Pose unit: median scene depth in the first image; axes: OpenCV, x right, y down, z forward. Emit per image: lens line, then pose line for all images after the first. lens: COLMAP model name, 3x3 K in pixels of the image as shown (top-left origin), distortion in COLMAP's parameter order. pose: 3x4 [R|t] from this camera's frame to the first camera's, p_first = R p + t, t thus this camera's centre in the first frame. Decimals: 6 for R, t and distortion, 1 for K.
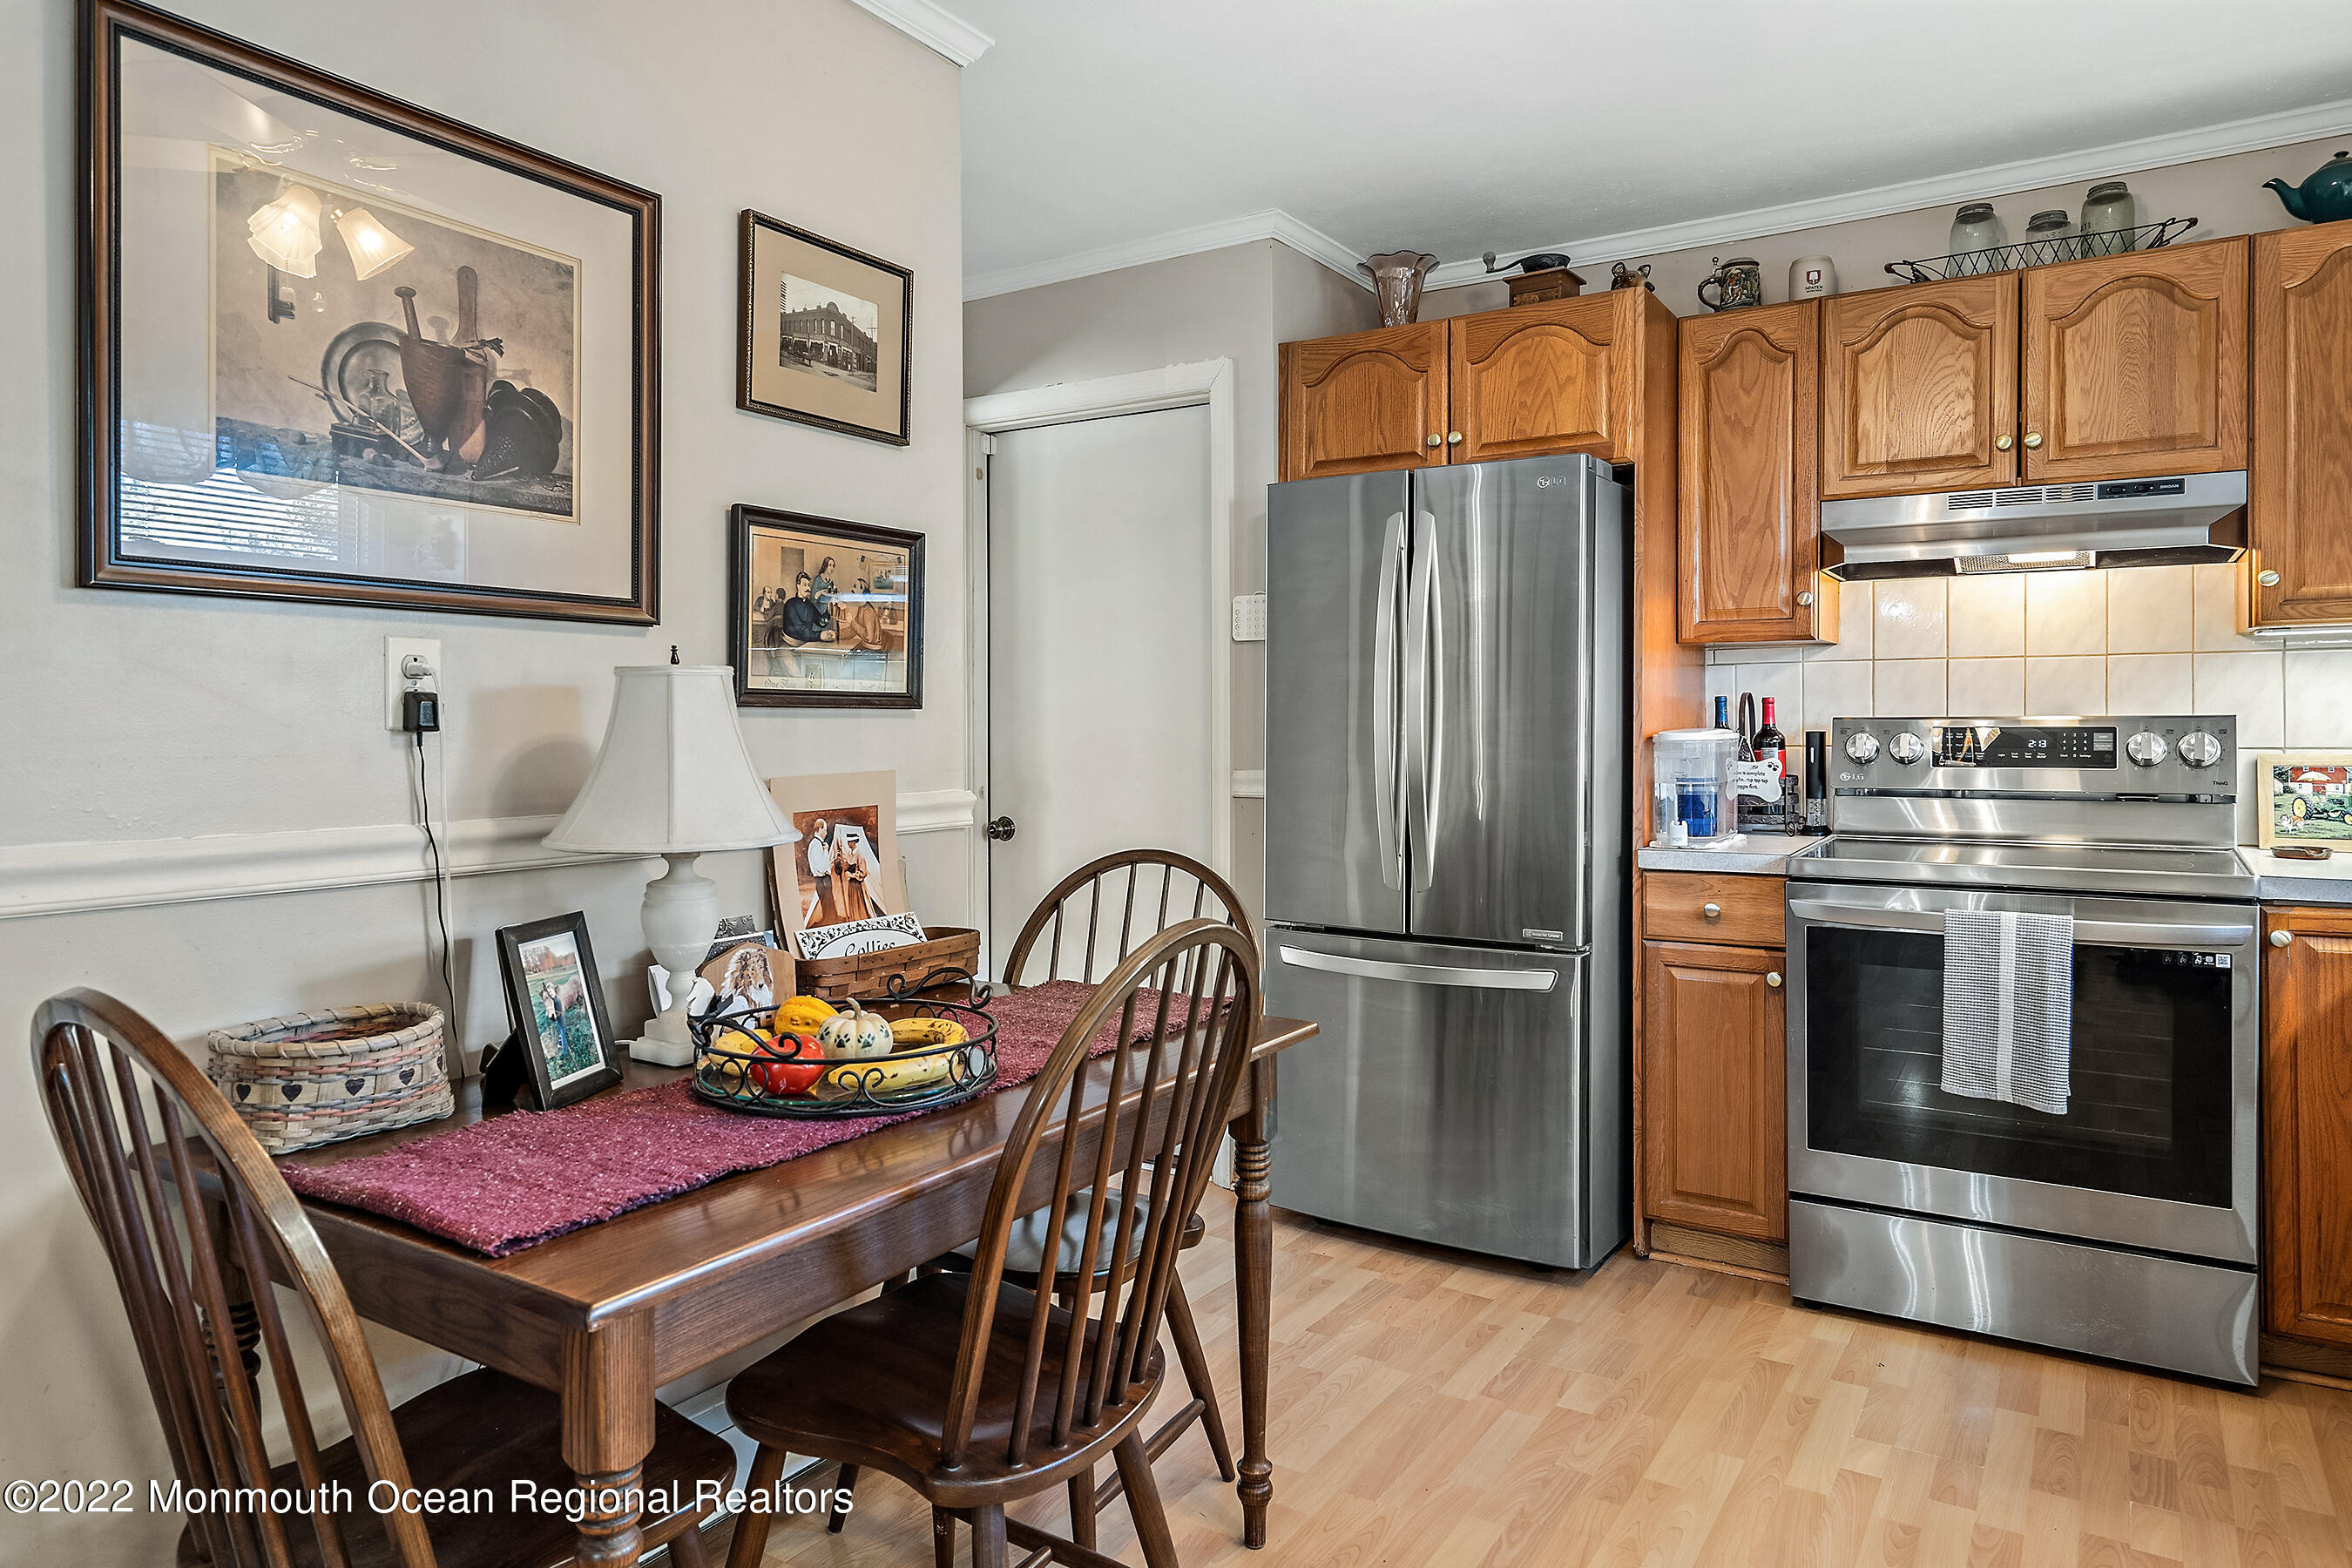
lens RADIAL K [[1472.6, 0, 1176.7], [0, 1472.6, 737.6], [0, 0, 1]] dist [0.015479, -0.001883]
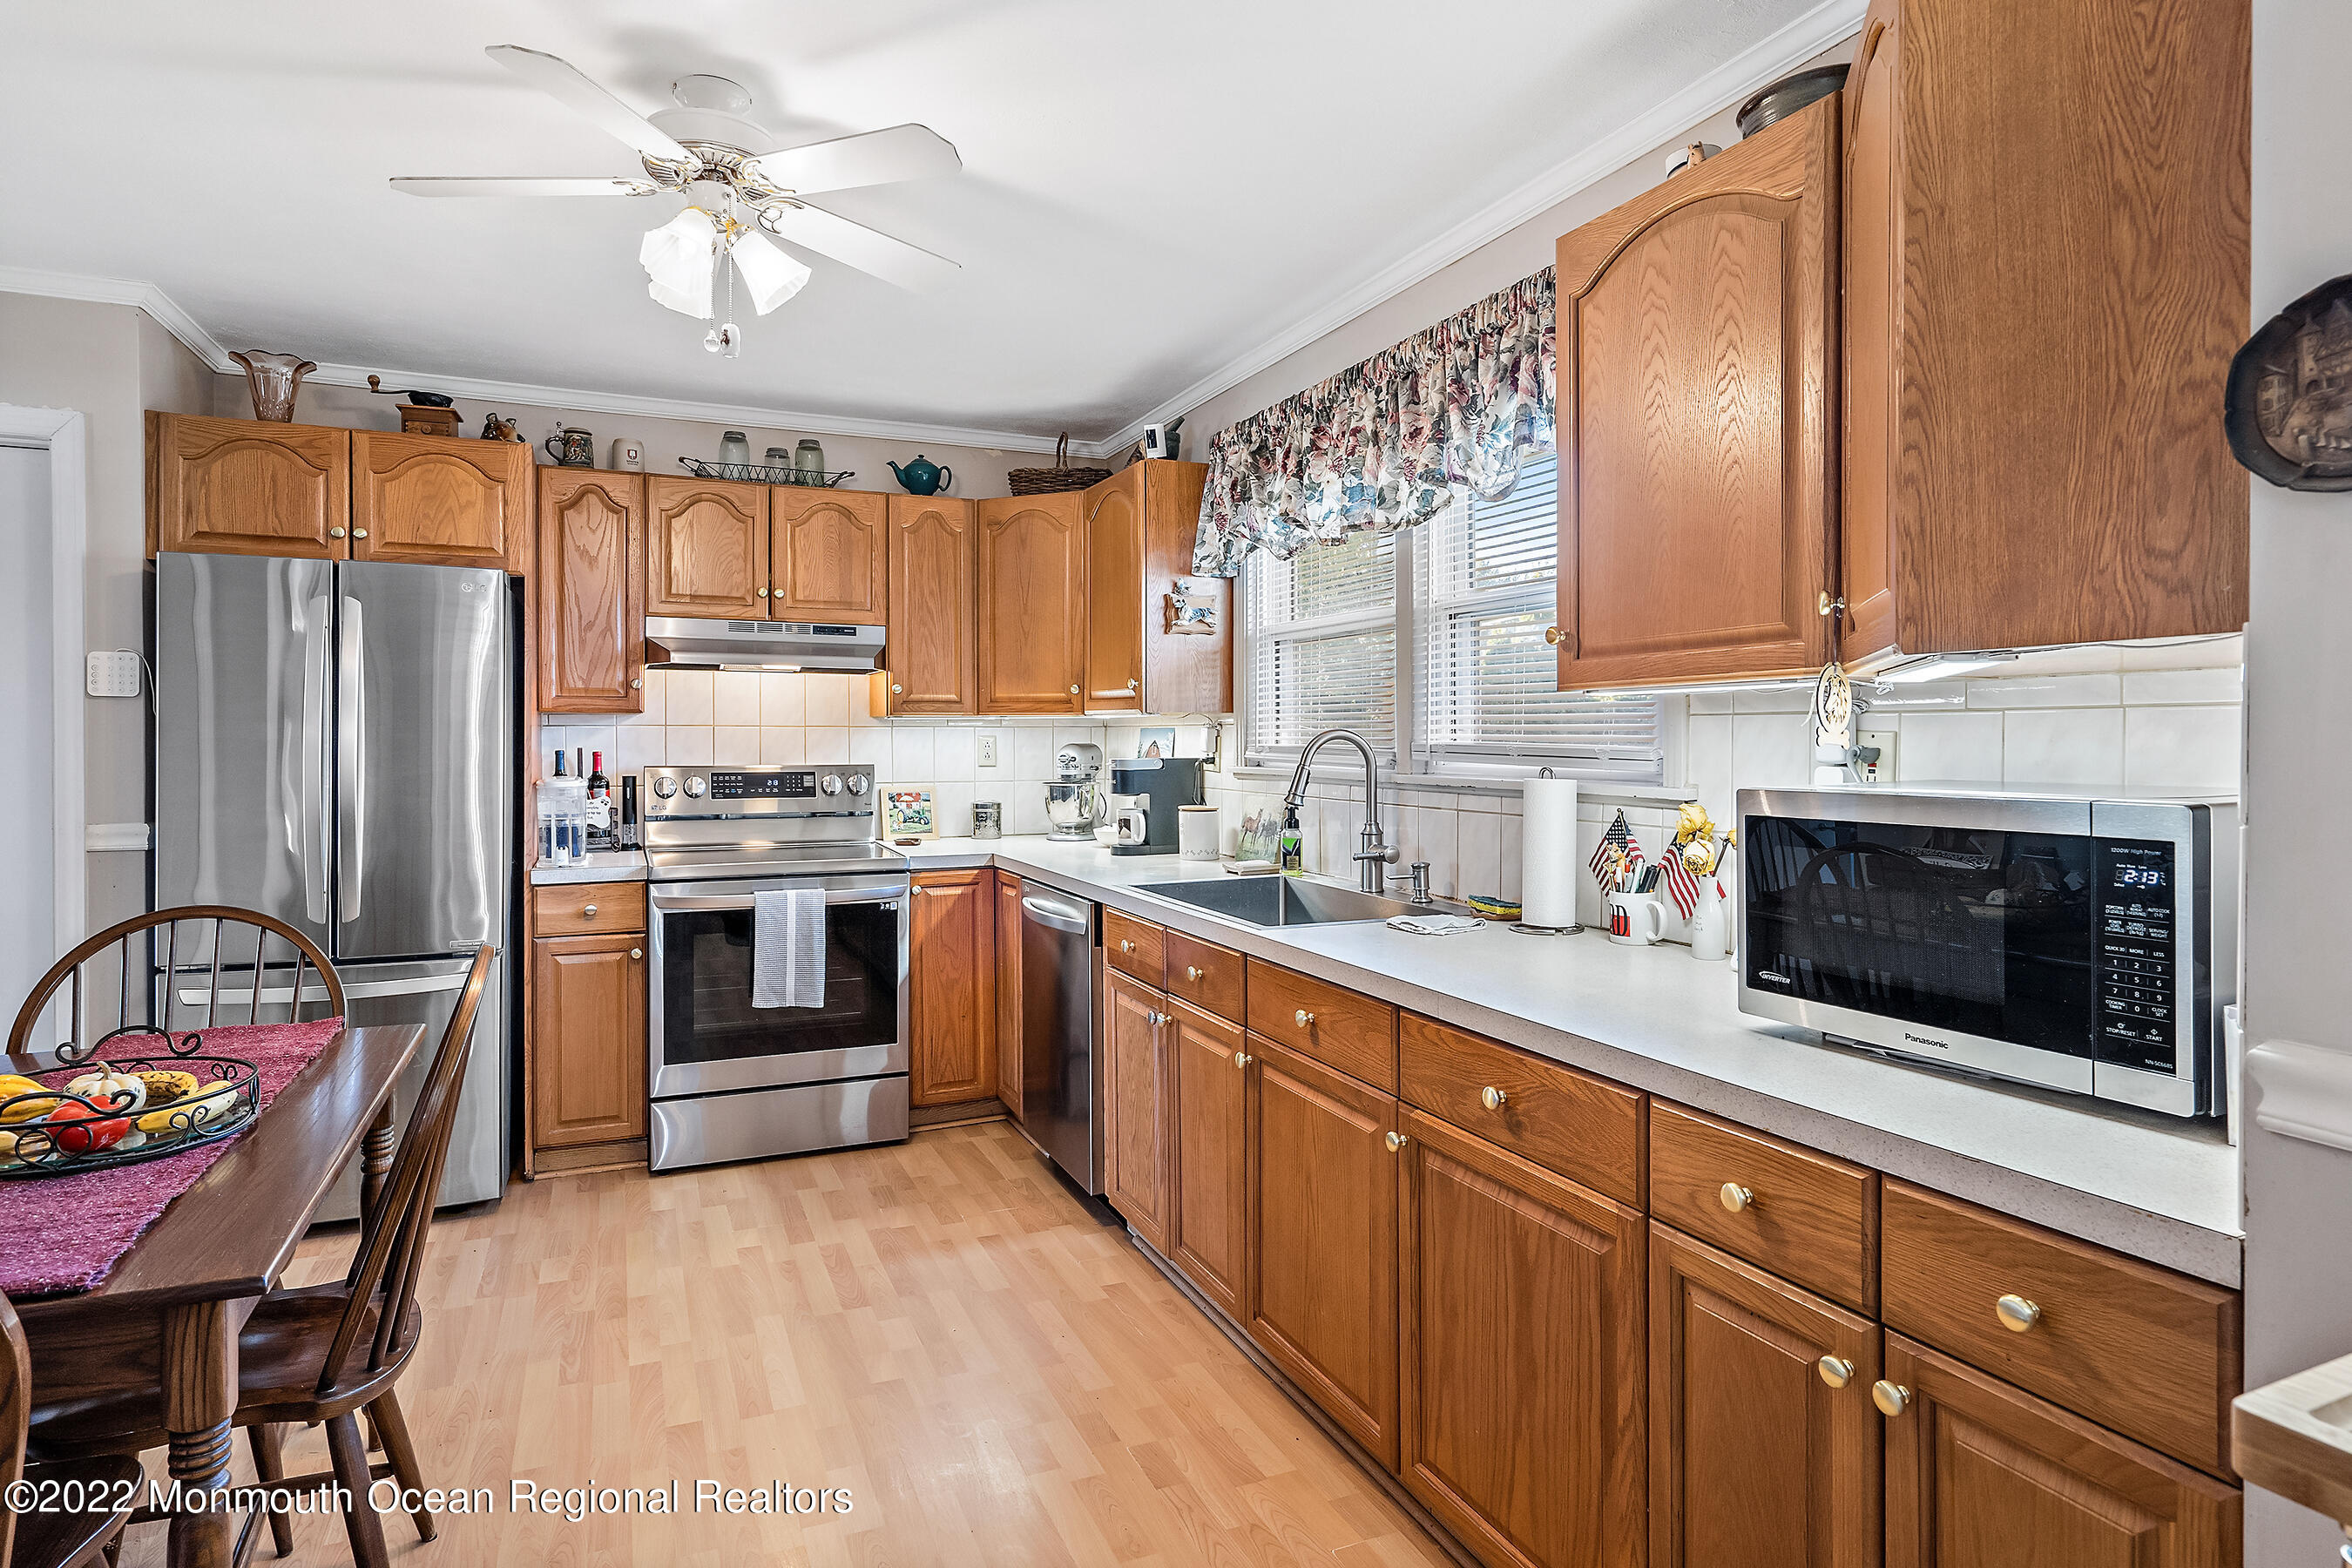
lens RADIAL K [[1276.0, 0, 1176.8], [0, 1276.0, 750.2], [0, 0, 1]] dist [0.000689, 0.000355]
pose [[0.553358, -0.002415, 0.832940, -0.320231], [0.004156, 0.999991, 0.000138, -0.029762], [-0.832933, 0.003386, 0.553363, -0.113104]]
